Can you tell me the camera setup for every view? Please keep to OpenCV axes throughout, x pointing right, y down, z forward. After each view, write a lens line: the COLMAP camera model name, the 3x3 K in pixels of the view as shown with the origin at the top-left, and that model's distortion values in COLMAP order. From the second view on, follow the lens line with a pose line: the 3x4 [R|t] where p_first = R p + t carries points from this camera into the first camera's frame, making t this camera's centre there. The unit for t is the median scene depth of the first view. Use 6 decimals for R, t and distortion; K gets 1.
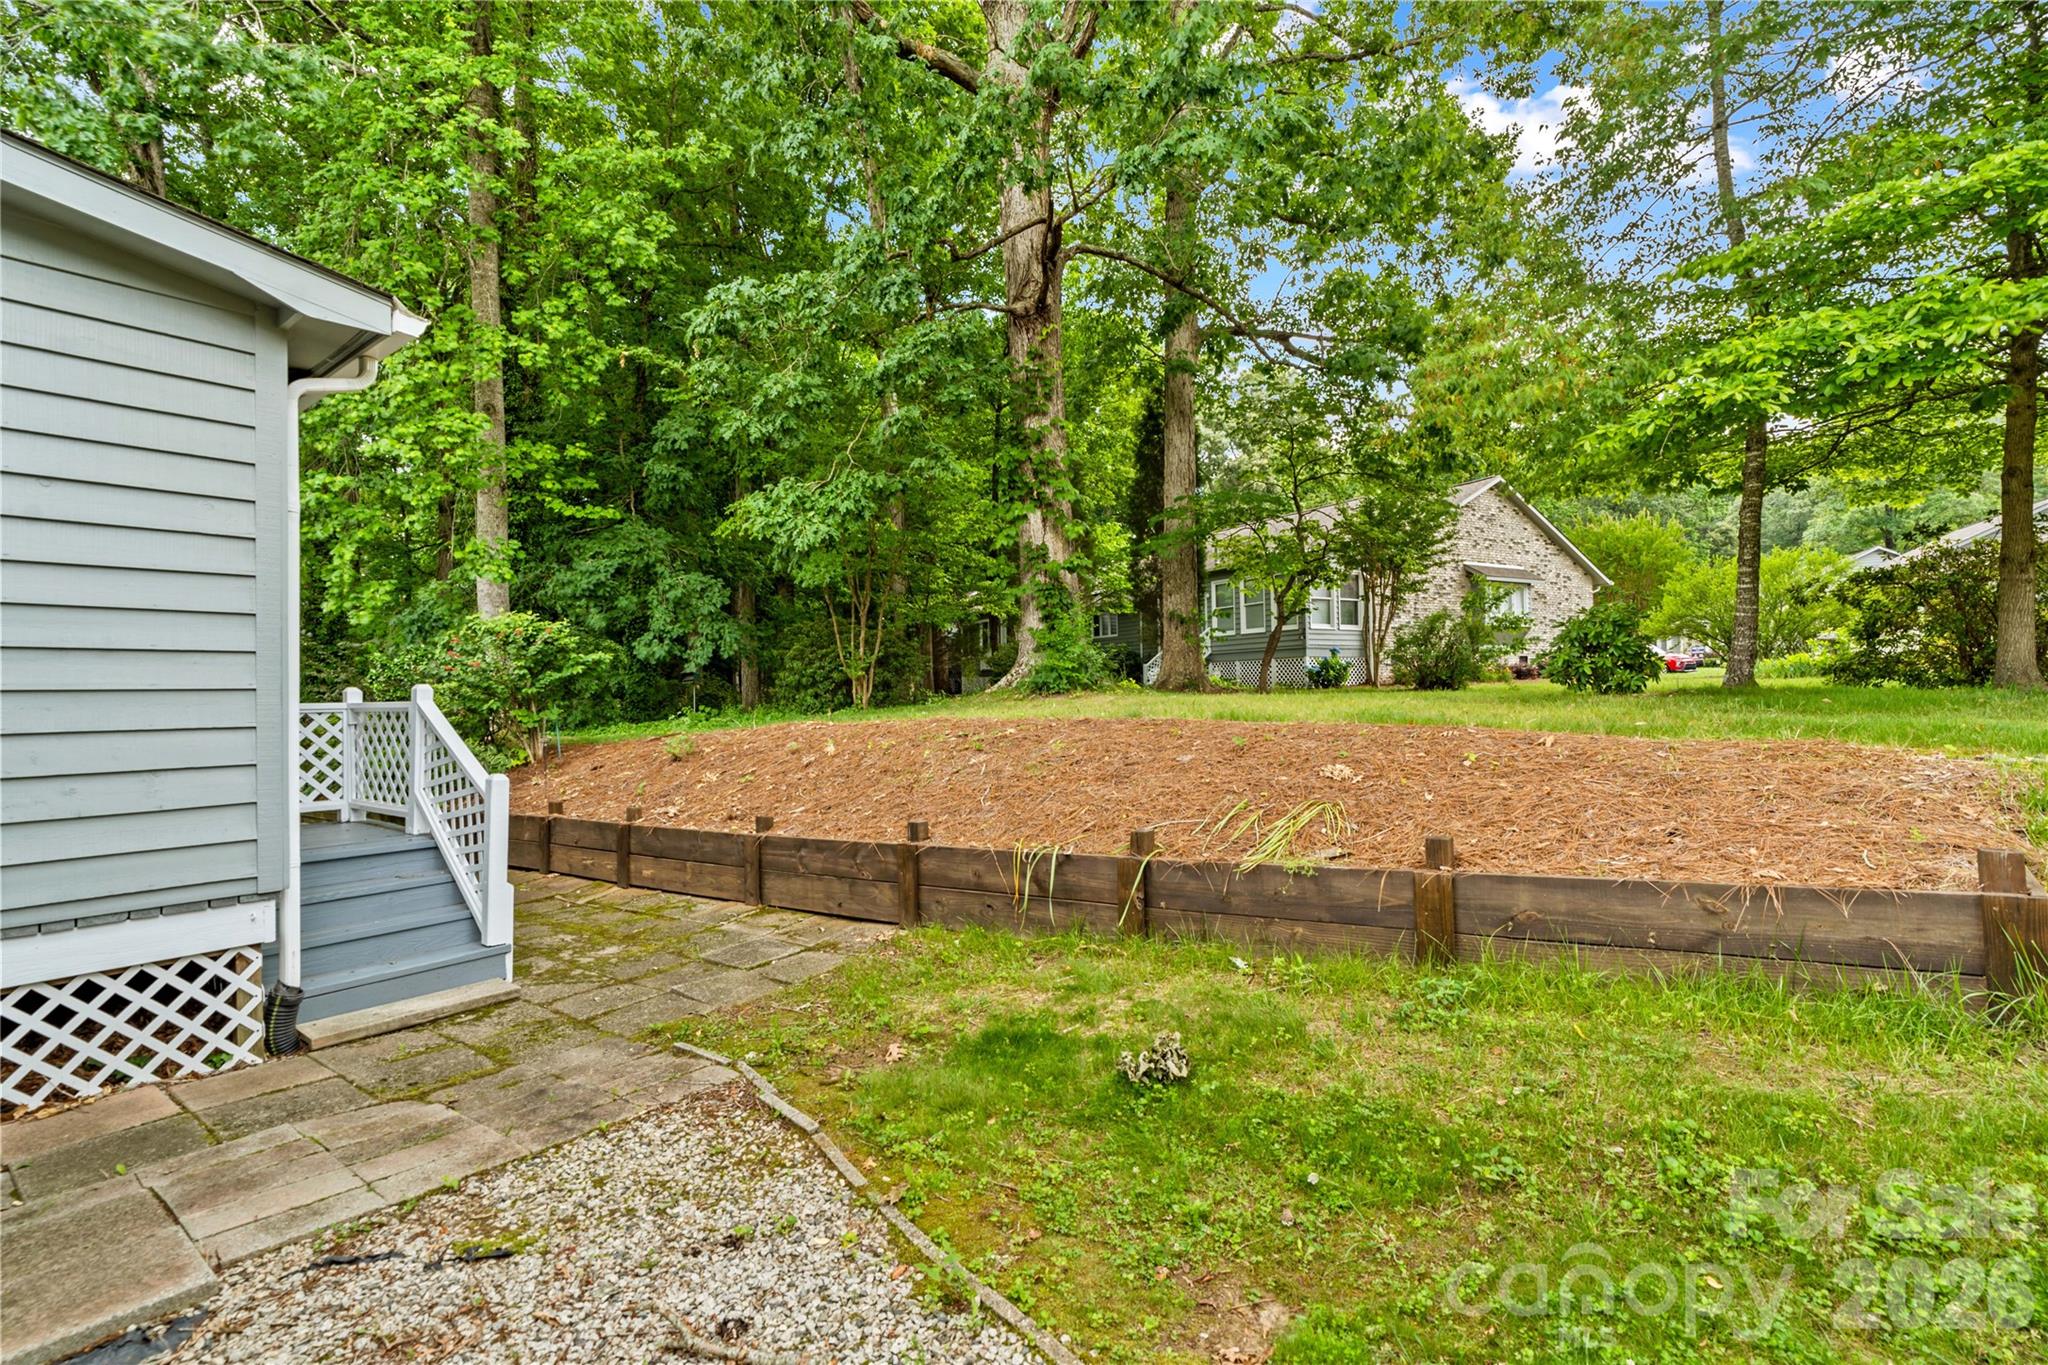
lens RADIAL K [[965.6, 0, 1041.4], [0, 965.6, 676.0], [0, 0, 1]] dist [-0.010389, 0.000316]
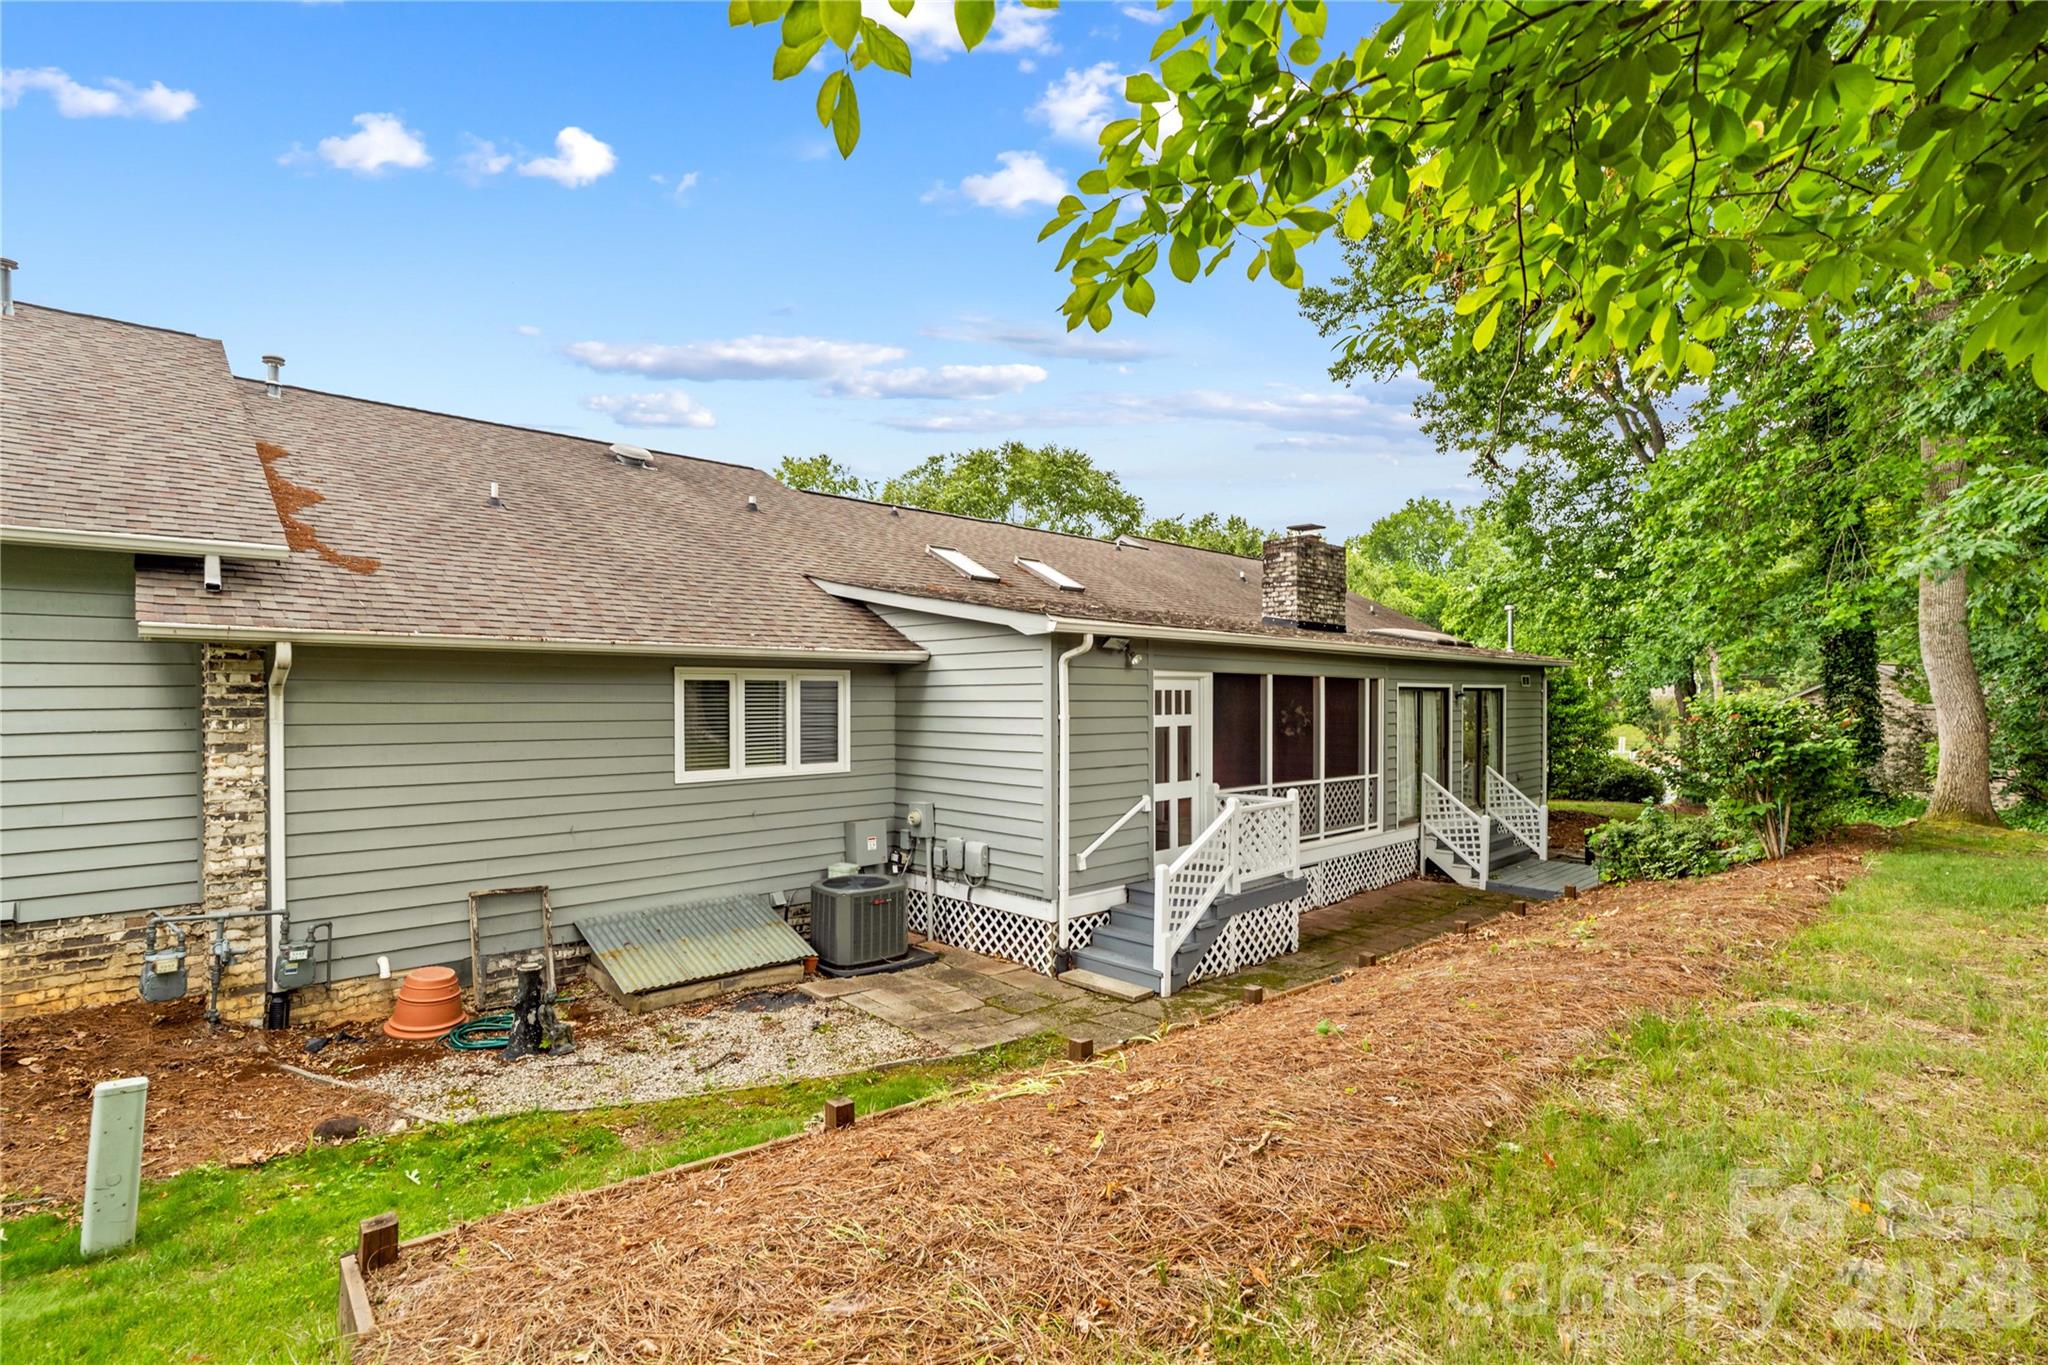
lens RADIAL K [[948.5, 0, 1013.7], [0, 948.5, 700.0], [0, 0, 1]] dist [-0.013168, 0.000350]
pose [[-0.170442, 0.021642, -0.985130, 1.369002], [0.018552, 0.999652, 0.018751, -0.279378], [0.985193, -0.015080, -0.170785, 1.347920]]
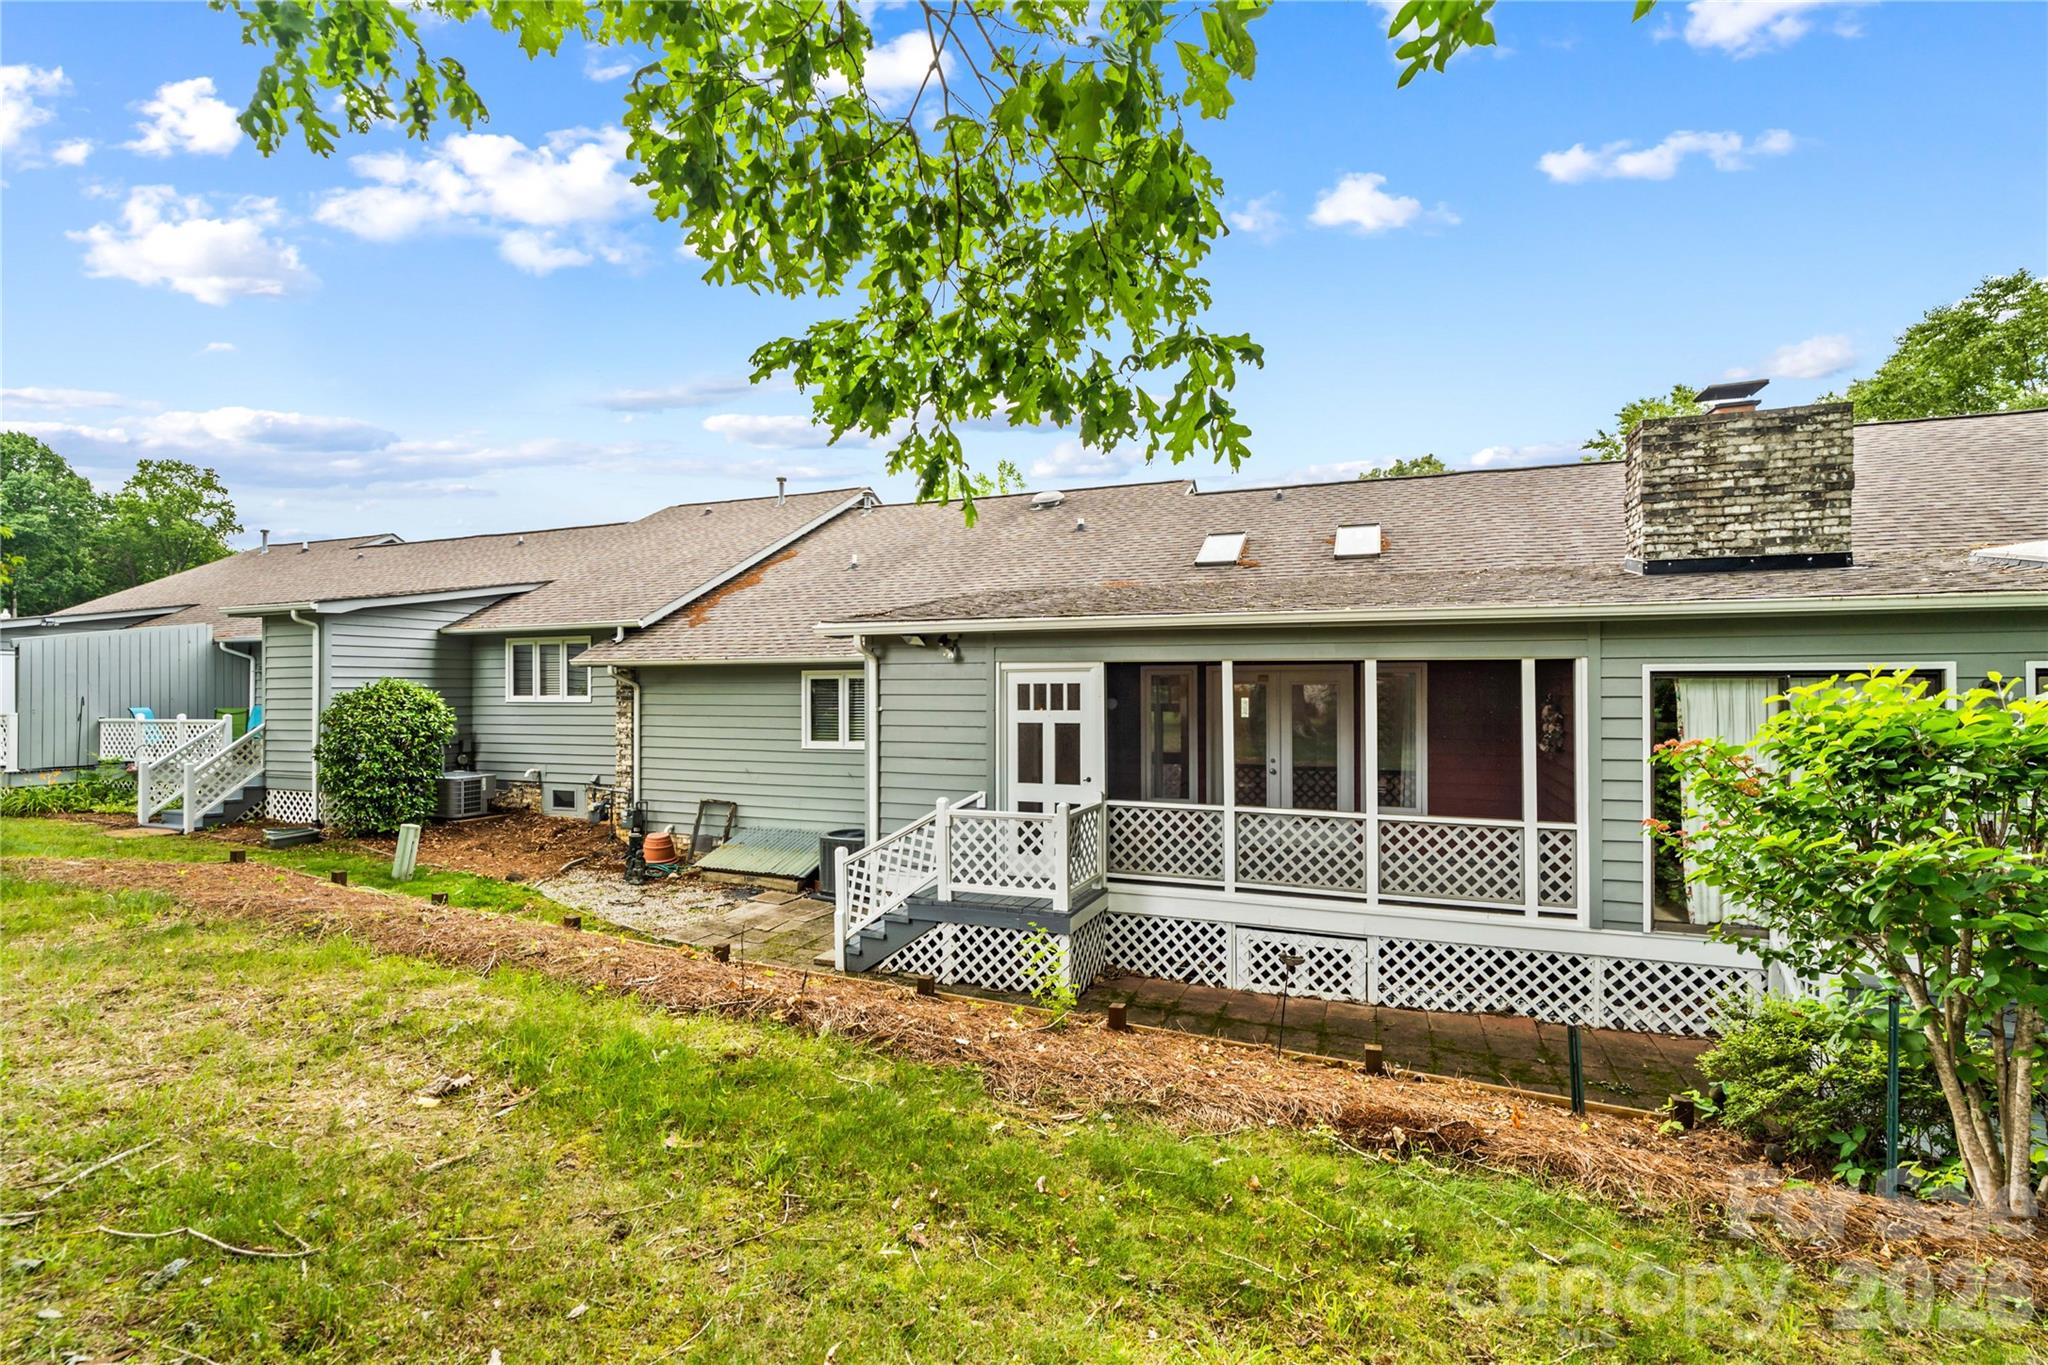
lens RADIAL K [[930.8, 0, 1024.0], [0, 930.8, 682.5], [0, 0, 1]] dist [-0.001954, -0.000051]
pose [[-0.965251, 0.016862, -0.260780, -0.619044], [0.022713, 0.999553, -0.019441, -0.207238], [0.260335, -0.024689, -0.965203, 3.611321]]
